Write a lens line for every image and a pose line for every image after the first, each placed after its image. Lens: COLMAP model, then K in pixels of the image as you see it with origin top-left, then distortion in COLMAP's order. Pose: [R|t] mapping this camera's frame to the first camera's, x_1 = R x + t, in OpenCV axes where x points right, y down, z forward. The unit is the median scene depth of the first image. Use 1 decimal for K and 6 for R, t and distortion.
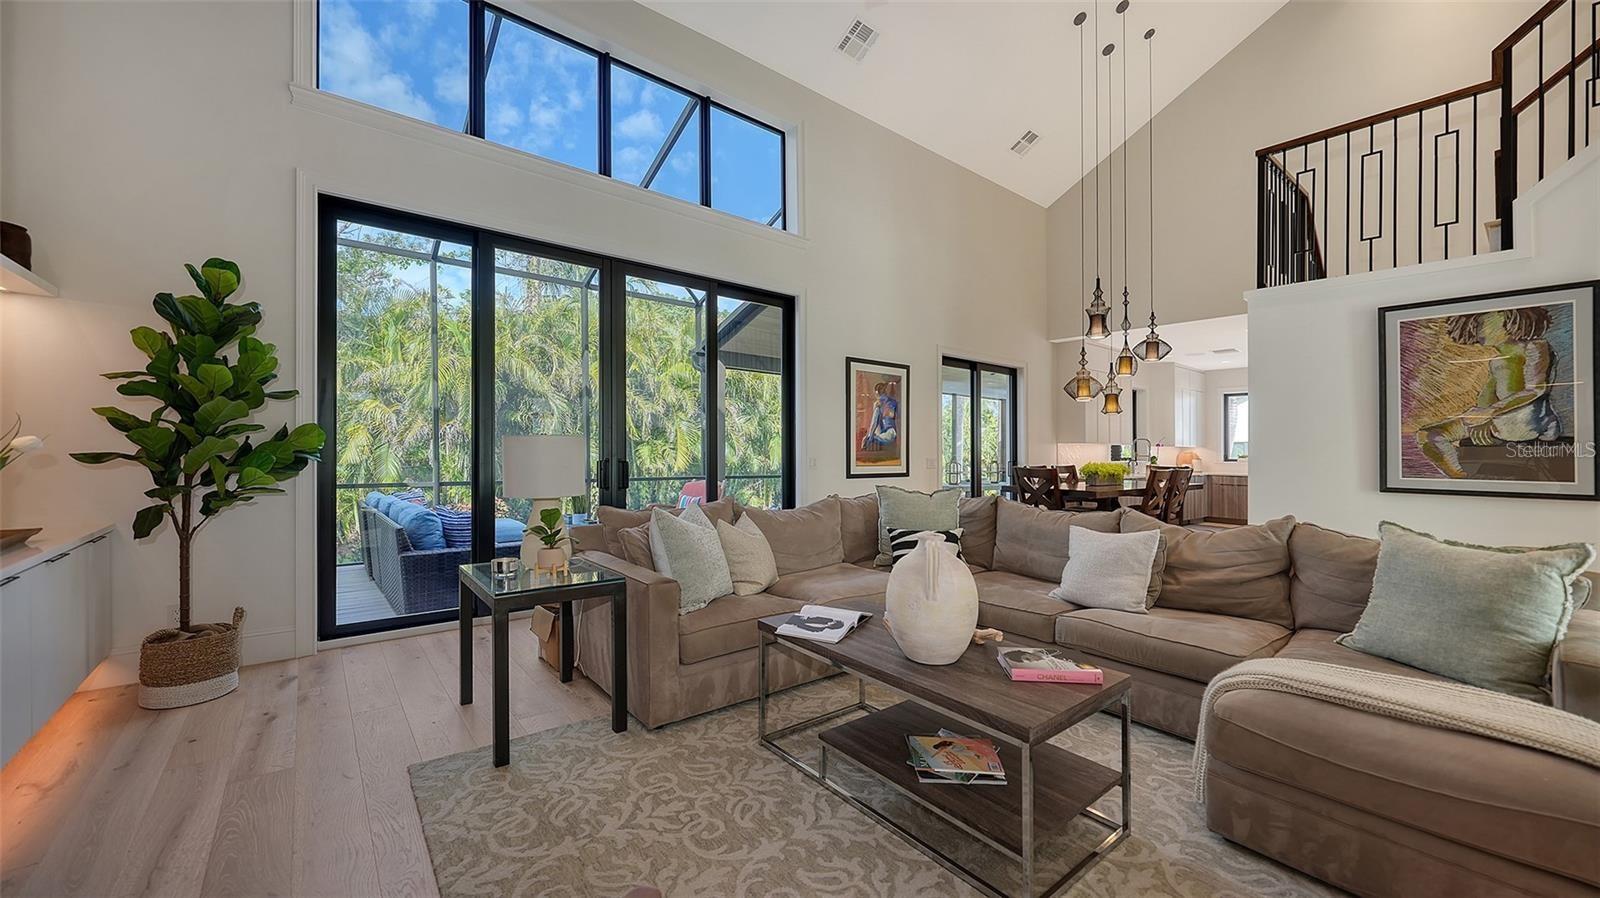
lens RADIAL K [[593.0, 0, 806.0], [0, 593.0, 458.2], [0, 0, 1]] dist [0.006077, -0.000060]
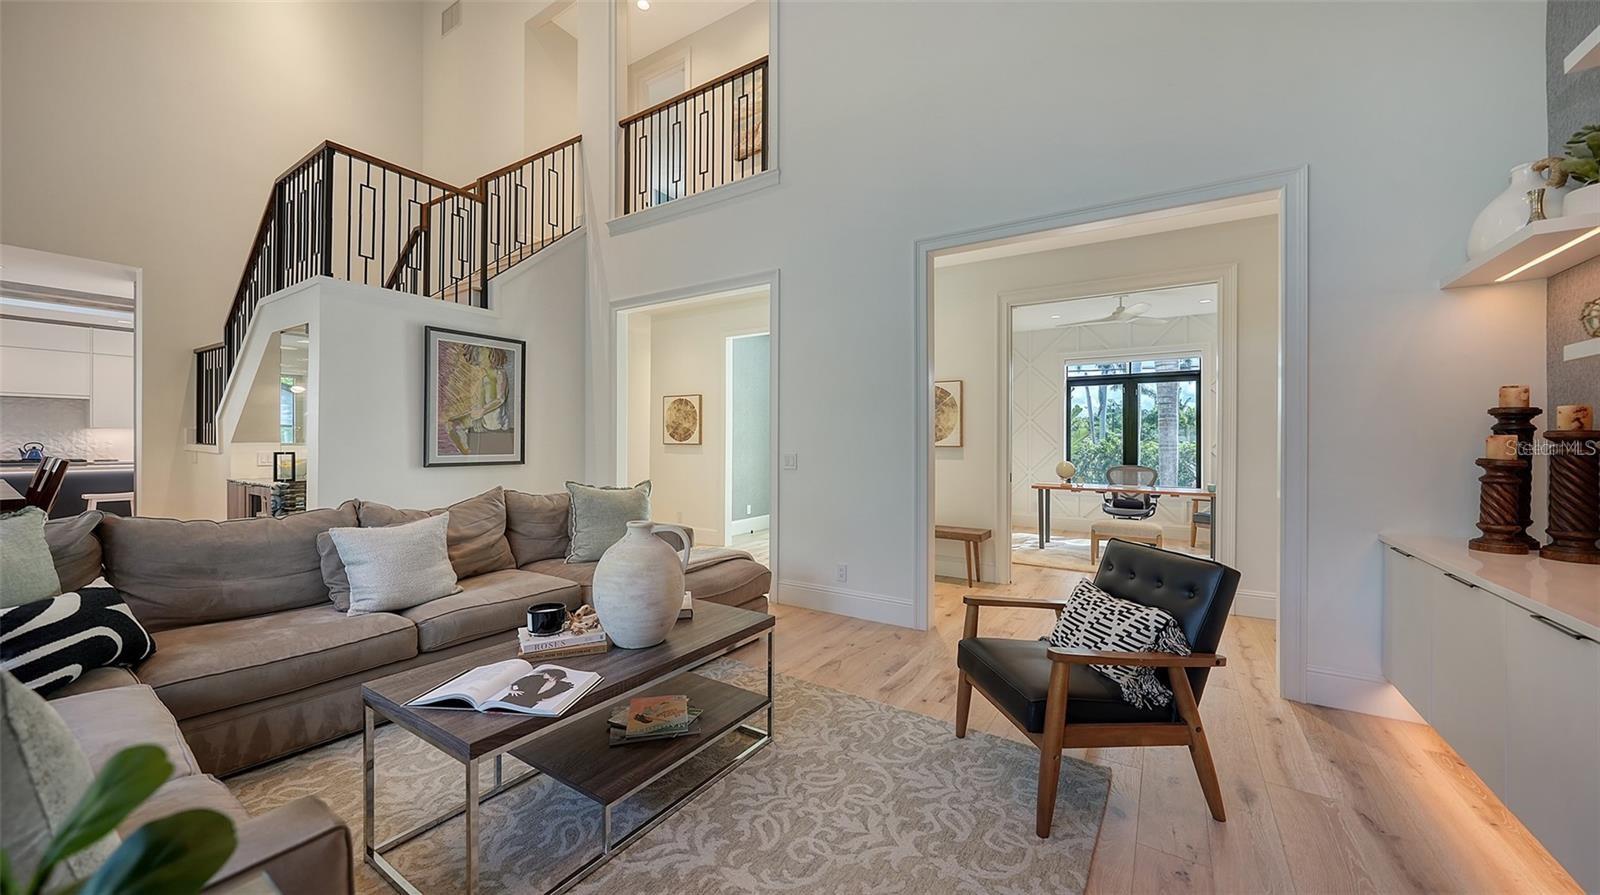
lens RADIAL K [[593.0, 0, 791.3], [0, 593.0, 434.6], [0, 0, 1]] dist [0.006077, -0.000060]
pose [[-0.295241, -0.000781, 0.955423, -0.582172], [0.006128, 0.999978, 0.002711, -0.016204], [-0.955403, 0.006655, -0.295229, 0.719284]]
